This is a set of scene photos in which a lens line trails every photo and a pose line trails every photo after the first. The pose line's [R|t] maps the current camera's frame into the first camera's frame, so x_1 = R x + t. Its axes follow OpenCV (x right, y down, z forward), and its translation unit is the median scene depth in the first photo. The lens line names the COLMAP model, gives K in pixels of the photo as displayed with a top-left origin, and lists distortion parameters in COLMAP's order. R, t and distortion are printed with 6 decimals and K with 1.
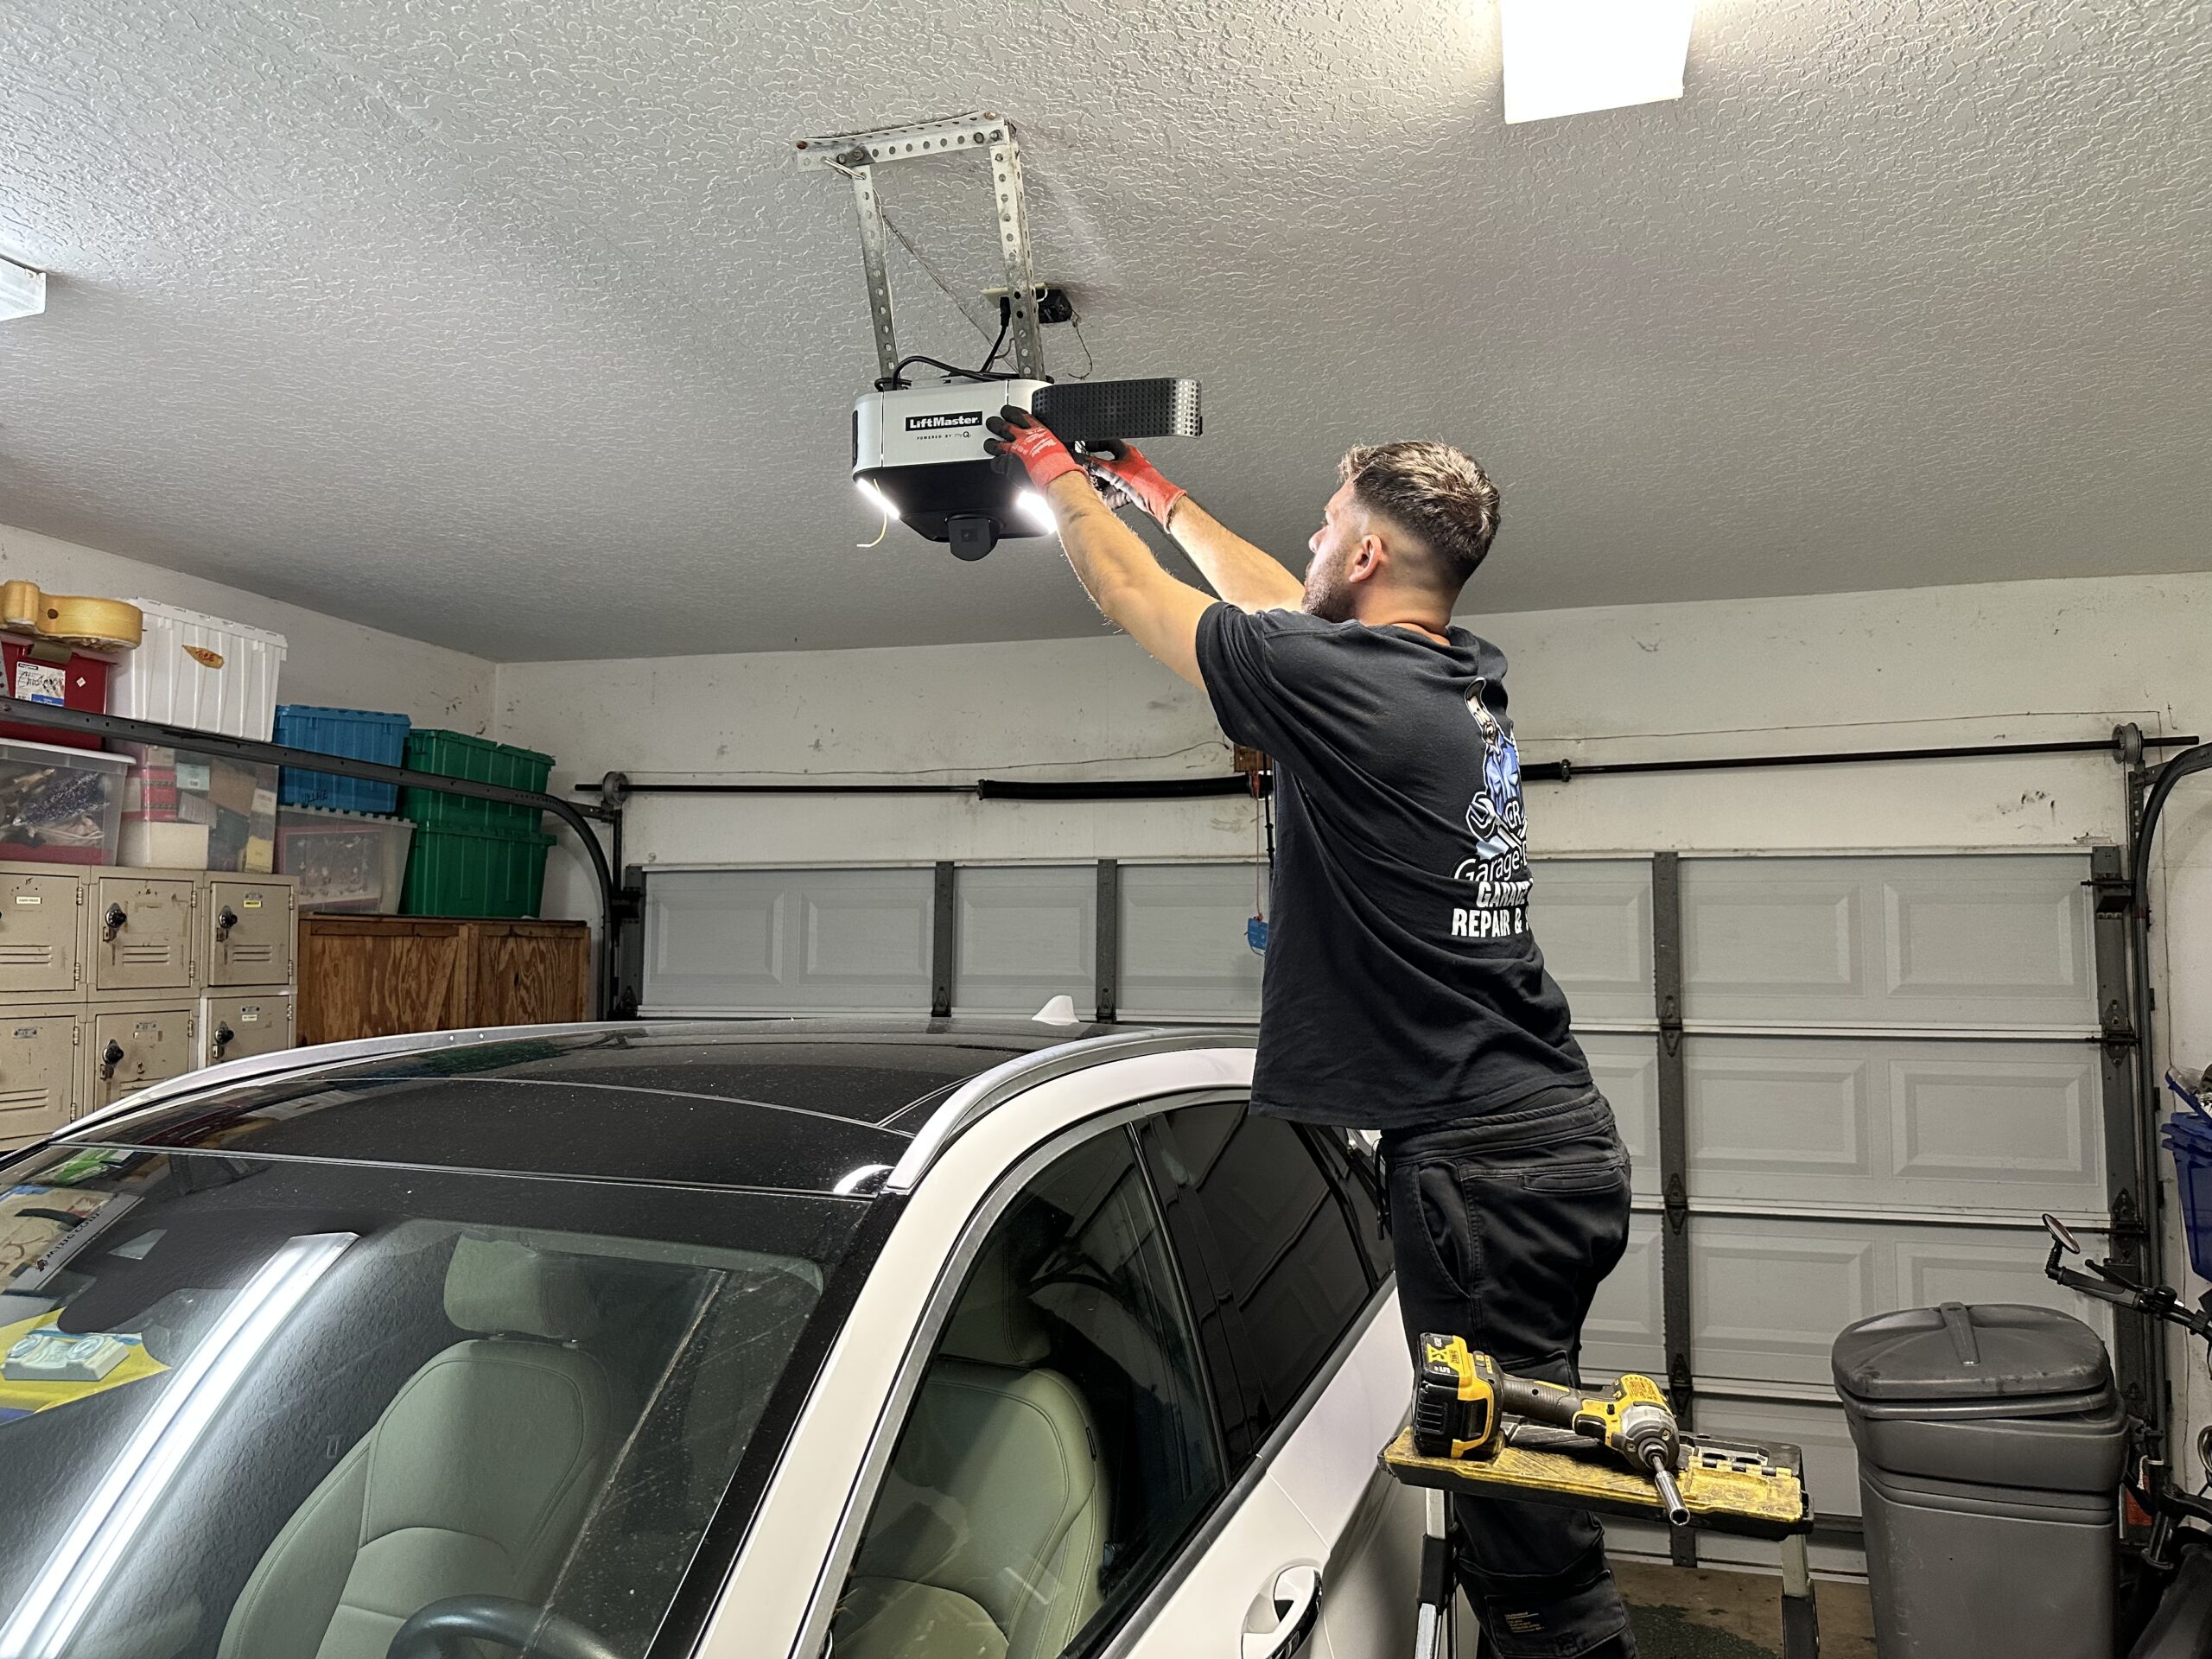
lens RADIAL K [[1529.3, 0, 1099.4], [0, 1529.3, 832.2], [0, 0, 1]] dist [0.087218, -0.014306]
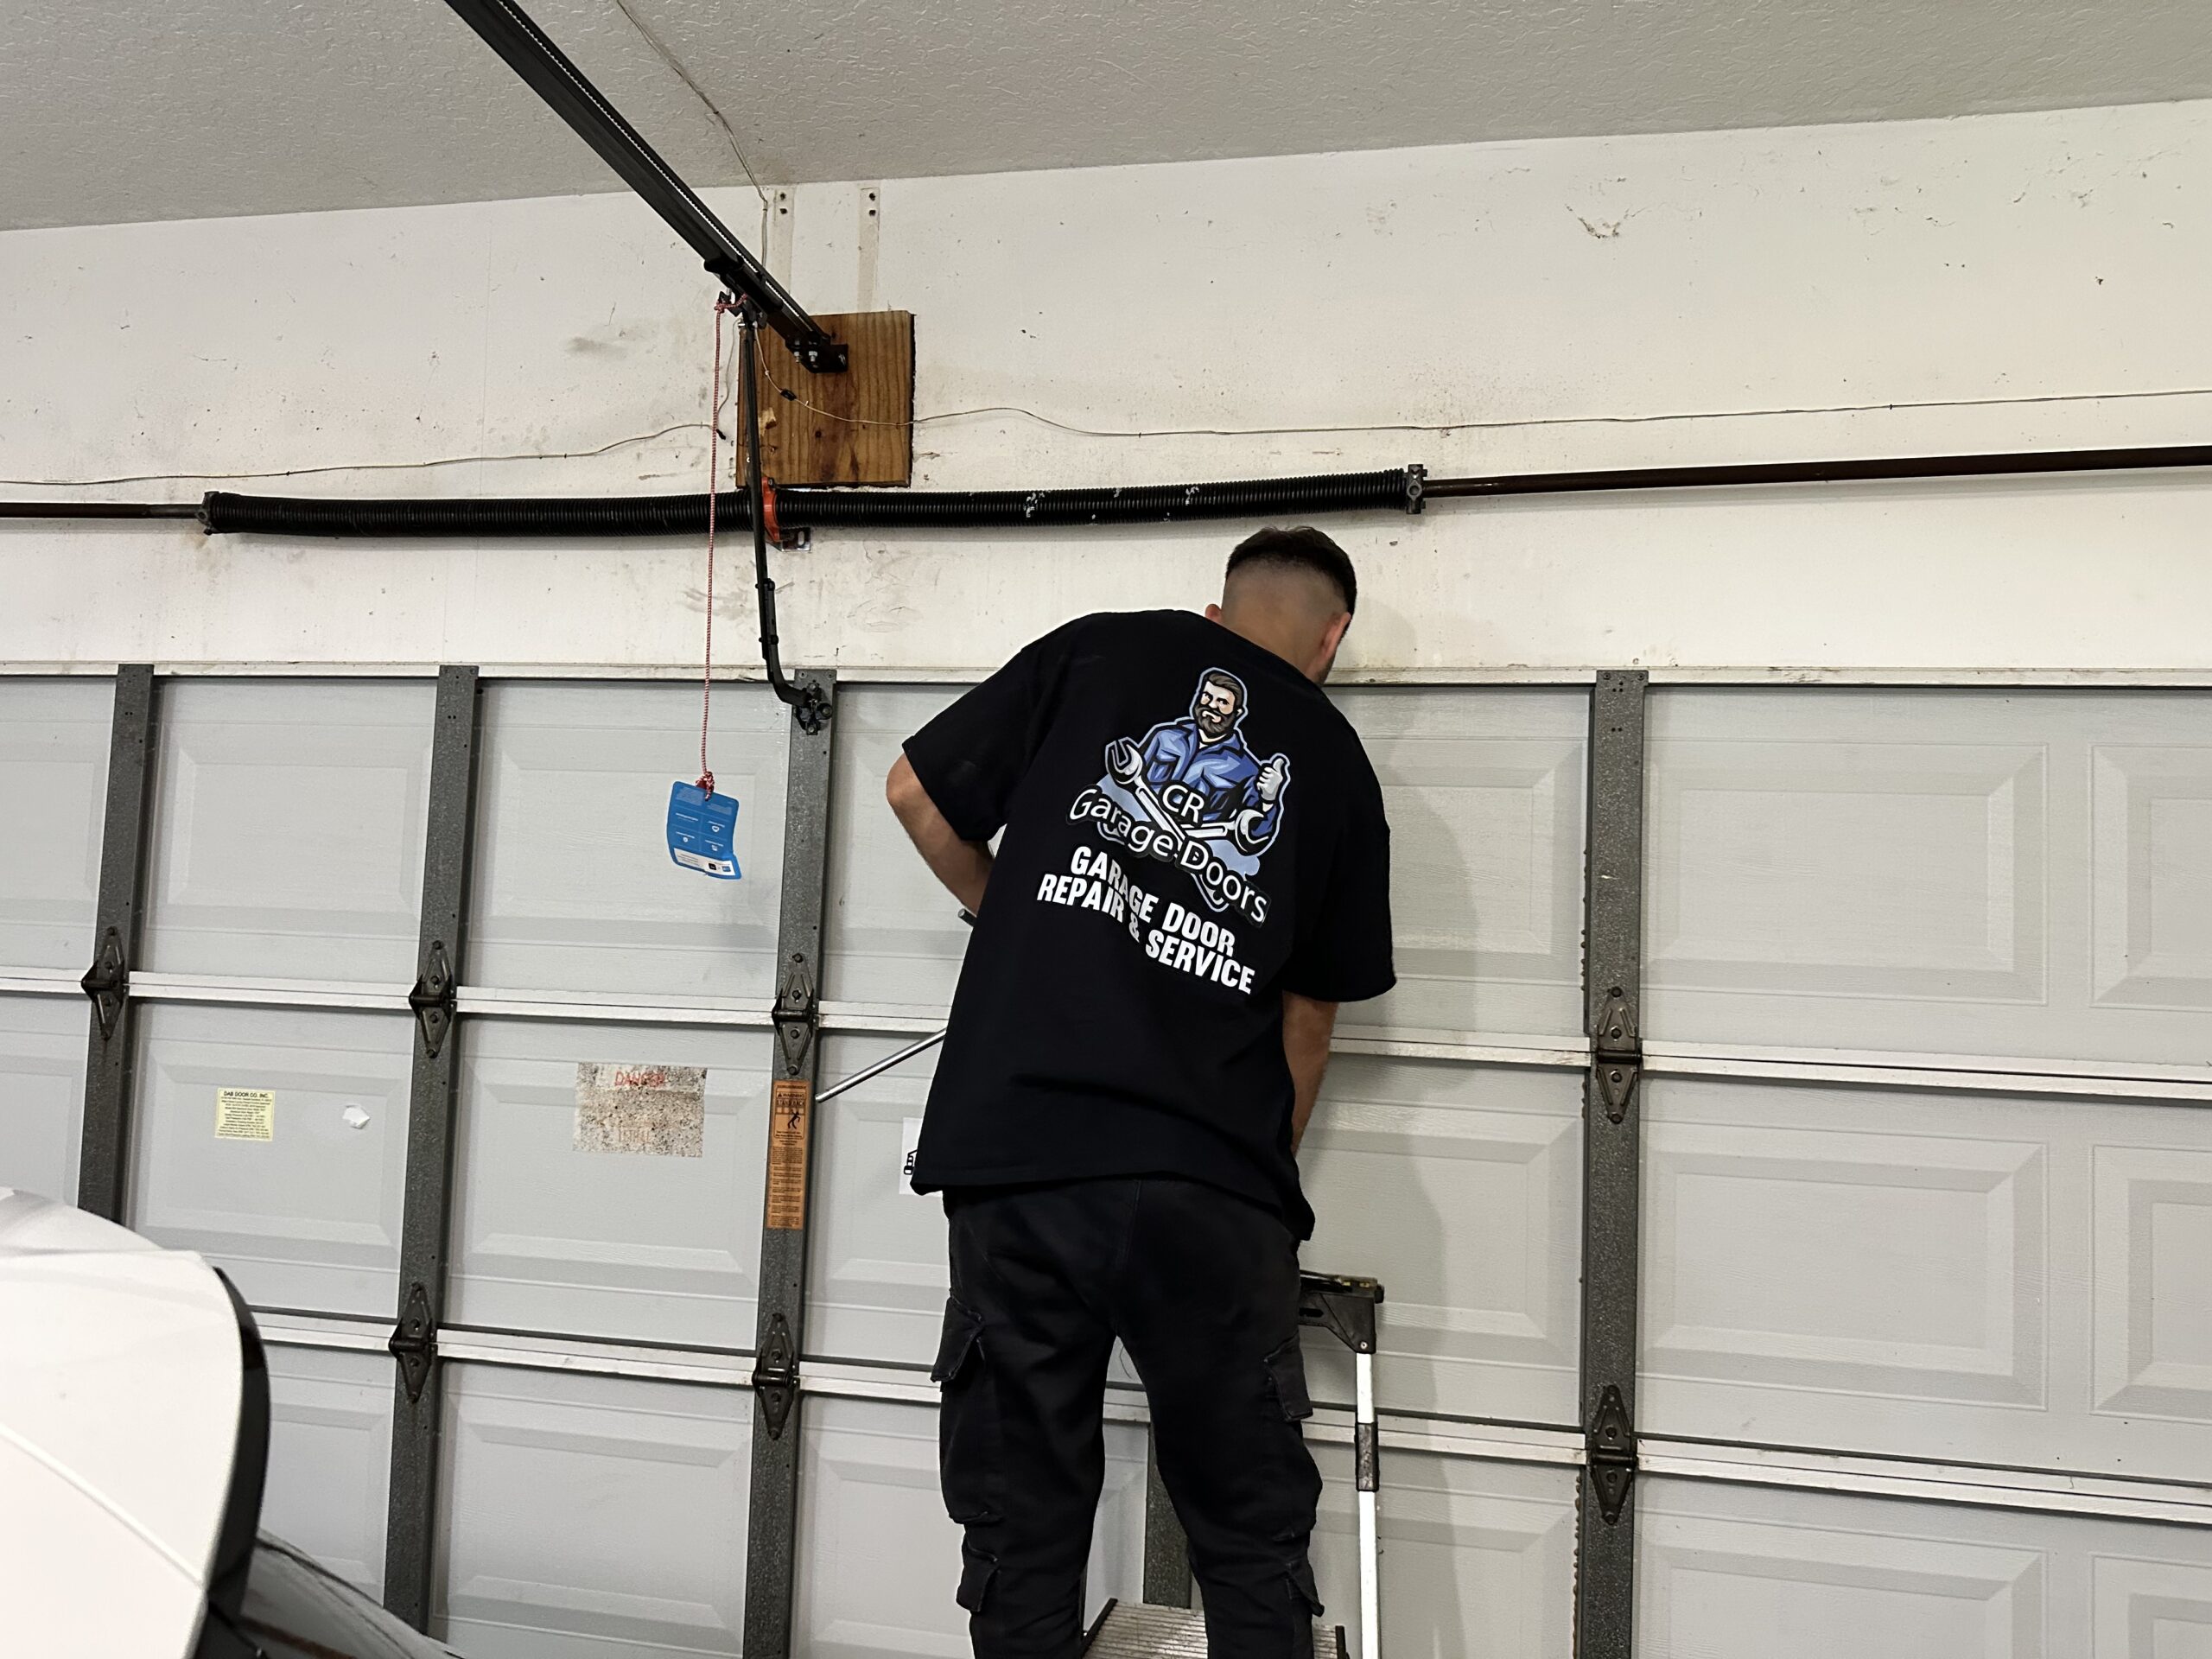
lens RADIAL K [[1529.3, 0, 1098.5], [0, 1529.3, 829.9], [0, 0, 1]] dist [0.087218, -0.014306]
pose [[0.997265, 0.033864, 0.065699, 0.185969], [-0.035495, 0.999086, 0.023815, 0.054080], [-0.064832, -0.026082, 0.997555, 0.558684]]
